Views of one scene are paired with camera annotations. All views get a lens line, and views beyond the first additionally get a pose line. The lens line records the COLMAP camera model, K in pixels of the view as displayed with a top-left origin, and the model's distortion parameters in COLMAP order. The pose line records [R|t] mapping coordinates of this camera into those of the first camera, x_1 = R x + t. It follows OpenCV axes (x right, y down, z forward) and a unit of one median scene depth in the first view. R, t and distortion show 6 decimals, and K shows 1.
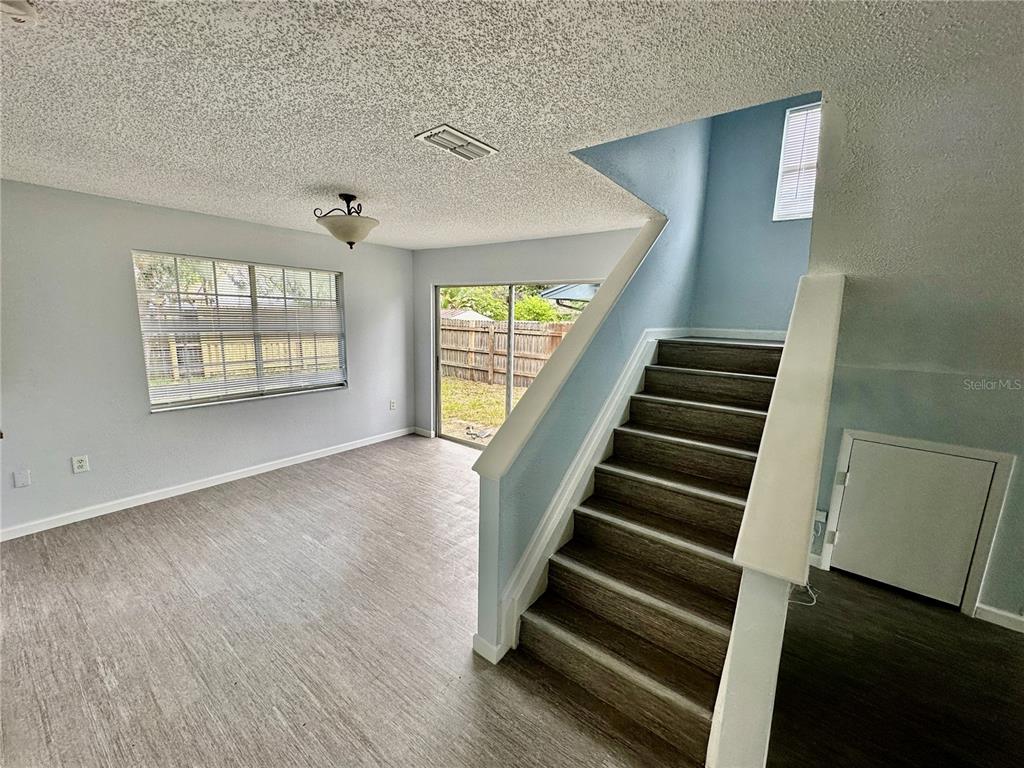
lens RADIAL K [[409.8, 0, 510.0], [0, 409.8, 384.4], [0, 0, 1]] dist [-0.003171, 0.000987]
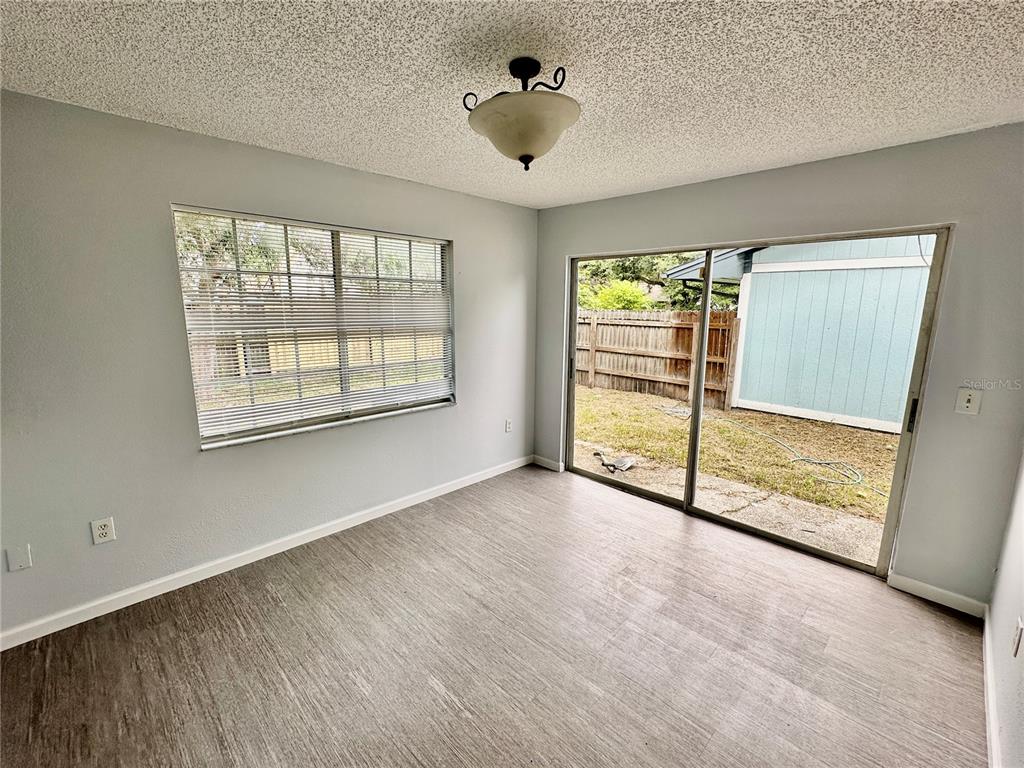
lens RADIAL K [[444.1, 0, 508.3], [0, 444.1, 385.4], [0, 0, 1]] dist [0.000190, -0.000248]
pose [[0.988774, 0.007396, -0.149239, -0.190438], [-0.005751, 0.999918, 0.011455, -0.034257], [0.149311, -0.010468, 0.988735, 0.250350]]
